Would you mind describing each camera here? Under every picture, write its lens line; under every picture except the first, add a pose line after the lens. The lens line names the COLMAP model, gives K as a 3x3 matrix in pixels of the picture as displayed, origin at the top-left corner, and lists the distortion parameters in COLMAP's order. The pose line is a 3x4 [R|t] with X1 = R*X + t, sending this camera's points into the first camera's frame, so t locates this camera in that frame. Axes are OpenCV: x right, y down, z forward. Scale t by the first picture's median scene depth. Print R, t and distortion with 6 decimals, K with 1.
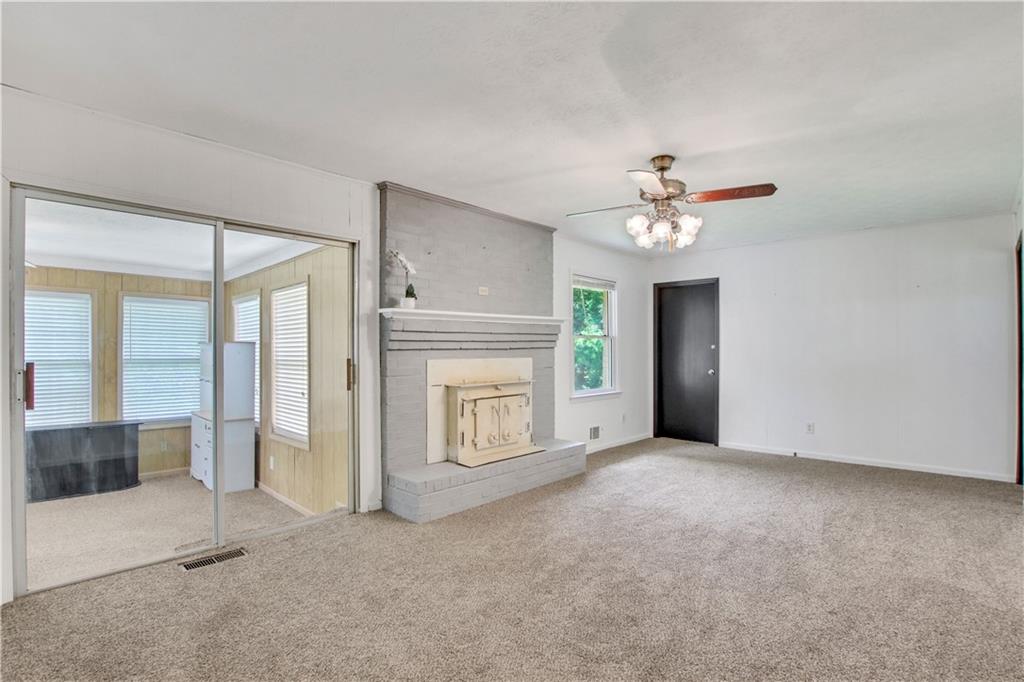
lens RADIAL K [[490.1, 0, 515.9], [0, 490.1, 347.3], [0, 0, 1]] dist [-0.001868, -0.000049]
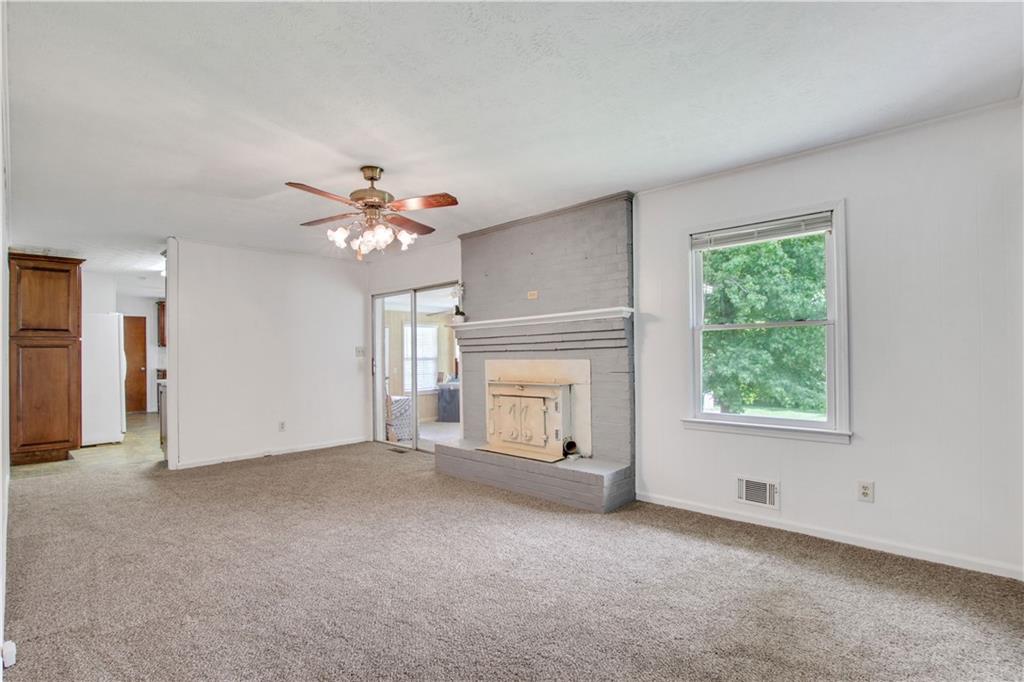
lens RADIAL K [[490.1, 0, 516.2], [0, 490.1, 344.4], [0, 0, 1]] dist [-0.001868, -0.000049]
pose [[0.009297, -0.005983, -0.999939, 1.005329], [0.026340, 0.999637, -0.005736, -0.004211], [0.999610, -0.026285, 0.009451, 0.976004]]
